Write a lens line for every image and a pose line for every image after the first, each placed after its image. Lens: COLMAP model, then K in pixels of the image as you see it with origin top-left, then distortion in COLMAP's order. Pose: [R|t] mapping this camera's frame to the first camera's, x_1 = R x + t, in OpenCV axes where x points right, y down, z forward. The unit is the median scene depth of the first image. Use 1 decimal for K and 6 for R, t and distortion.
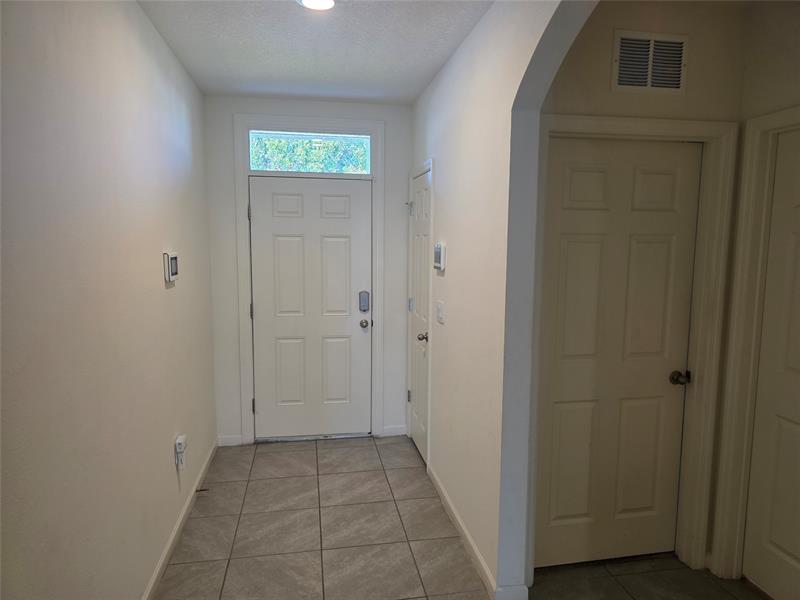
lens RADIAL K [[543.4, 0, 399.8], [0, 543.4, 301.0], [0, 0, 1]] dist [0.044609, -0.028589]
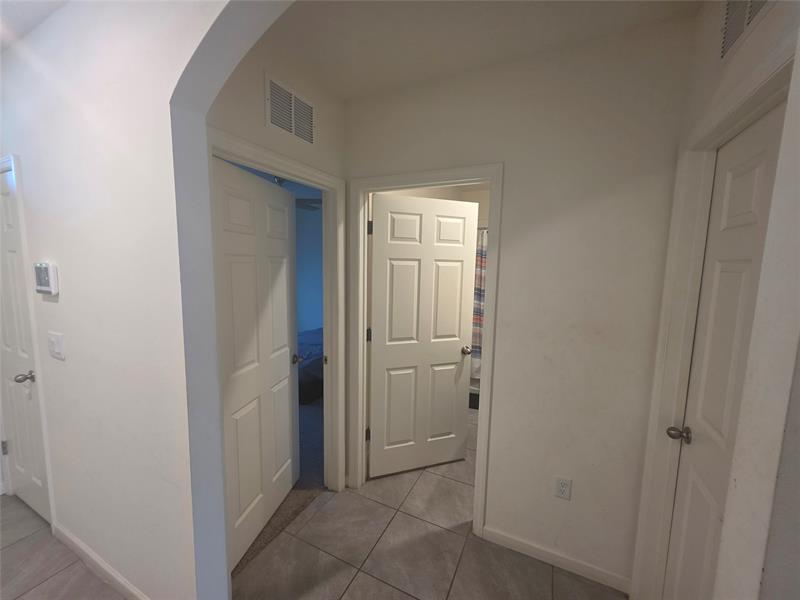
lens RADIAL K [[322.8, 0, 396.1], [0, 322.8, 298.1], [0, 0, 1]] dist [0.001472, -0.000093]
pose [[0.592203, -0.085188, 0.801273, -0.006158], [0.072833, 0.995984, 0.052060, -0.038774], [-0.802490, 0.027529, 0.596030, 0.293981]]
